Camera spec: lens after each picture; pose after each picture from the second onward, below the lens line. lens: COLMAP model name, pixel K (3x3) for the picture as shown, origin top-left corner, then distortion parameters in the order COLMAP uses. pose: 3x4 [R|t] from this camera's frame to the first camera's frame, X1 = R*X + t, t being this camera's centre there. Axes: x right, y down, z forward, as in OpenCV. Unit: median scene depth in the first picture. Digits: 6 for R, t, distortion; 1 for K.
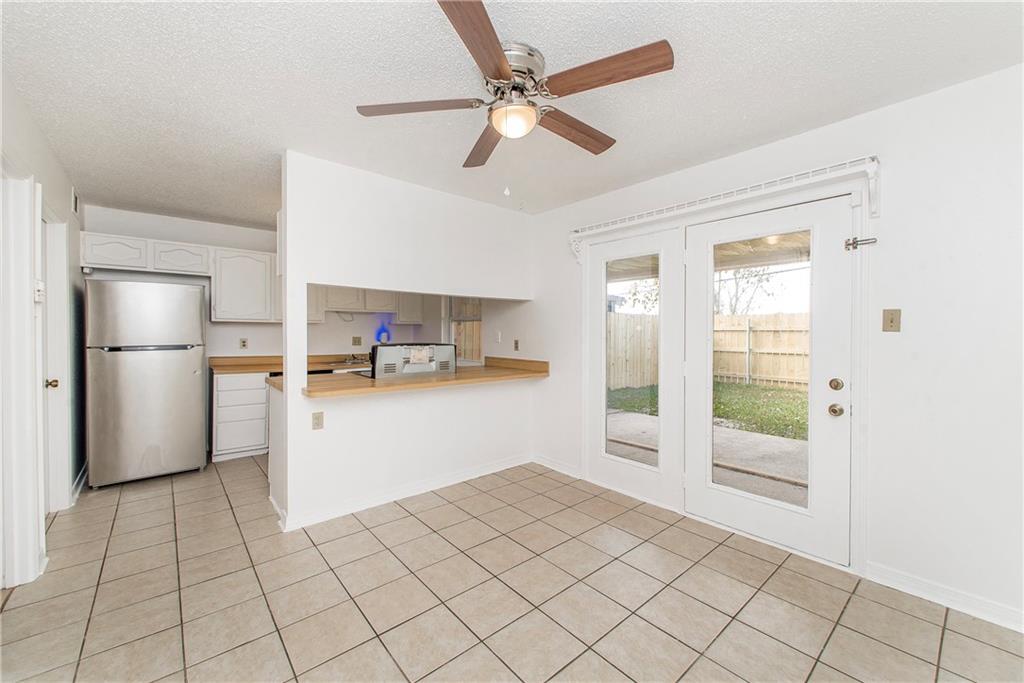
lens RADIAL K [[409.3, 0, 527.0], [0, 409.3, 335.1], [0, 0, 1]] dist [-0.000330, -0.000126]
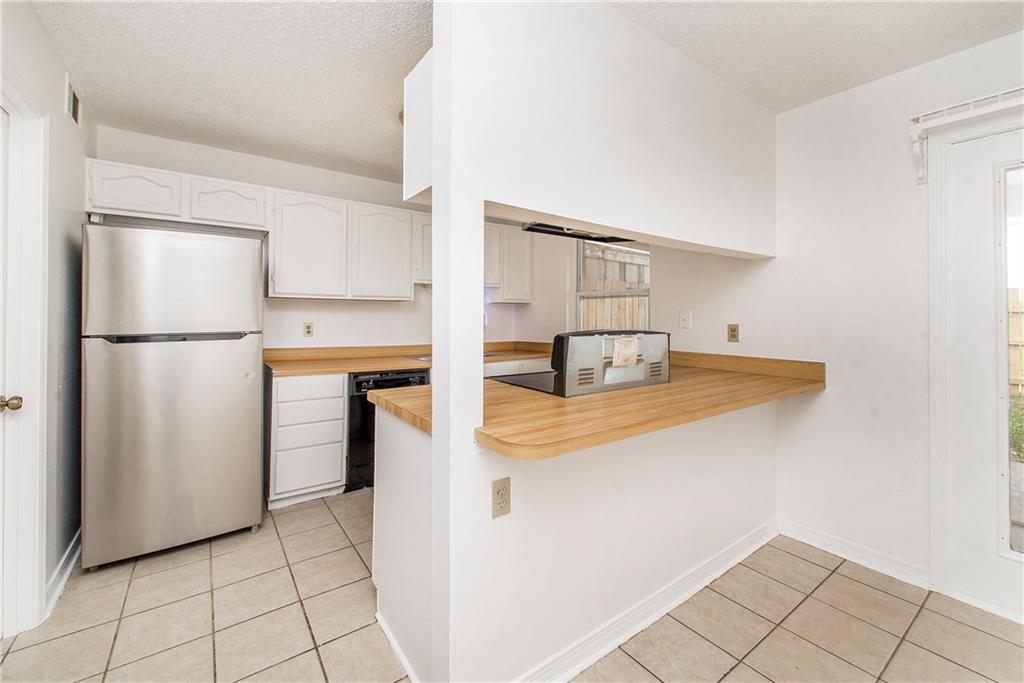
lens RADIAL K [[420.4, 0, 511.9], [0, 420.4, 311.7], [0, 0, 1]] dist [0.001691, 0.000099]
pose [[0.994813, -0.003211, -0.101672, -0.348493], [0.001227, 0.999808, -0.019573, 0.005637], [0.101715, 0.019346, 0.994625, 0.404340]]
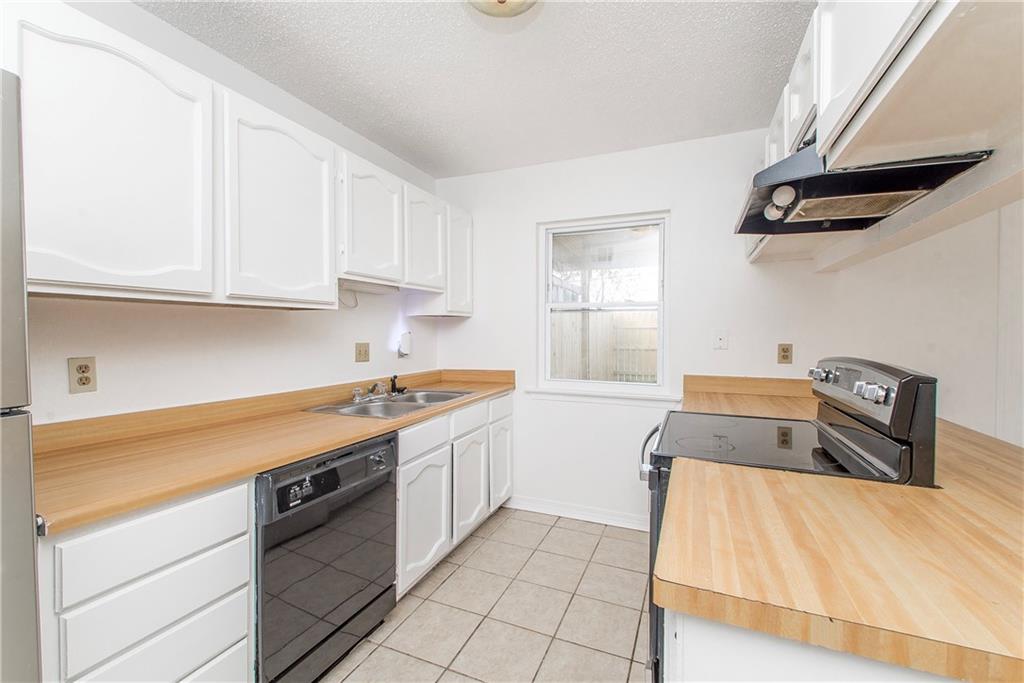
lens RADIAL K [[422.1, 0, 515.2], [0, 422.1, 331.6], [0, 0, 1]] dist [-0.000090, -0.000105]
pose [[0.906199, -0.008369, 0.422769, -0.702635], [0.010299, 0.999944, -0.002280, -0.008143], [-0.422726, 0.006420, 0.906235, 0.773960]]
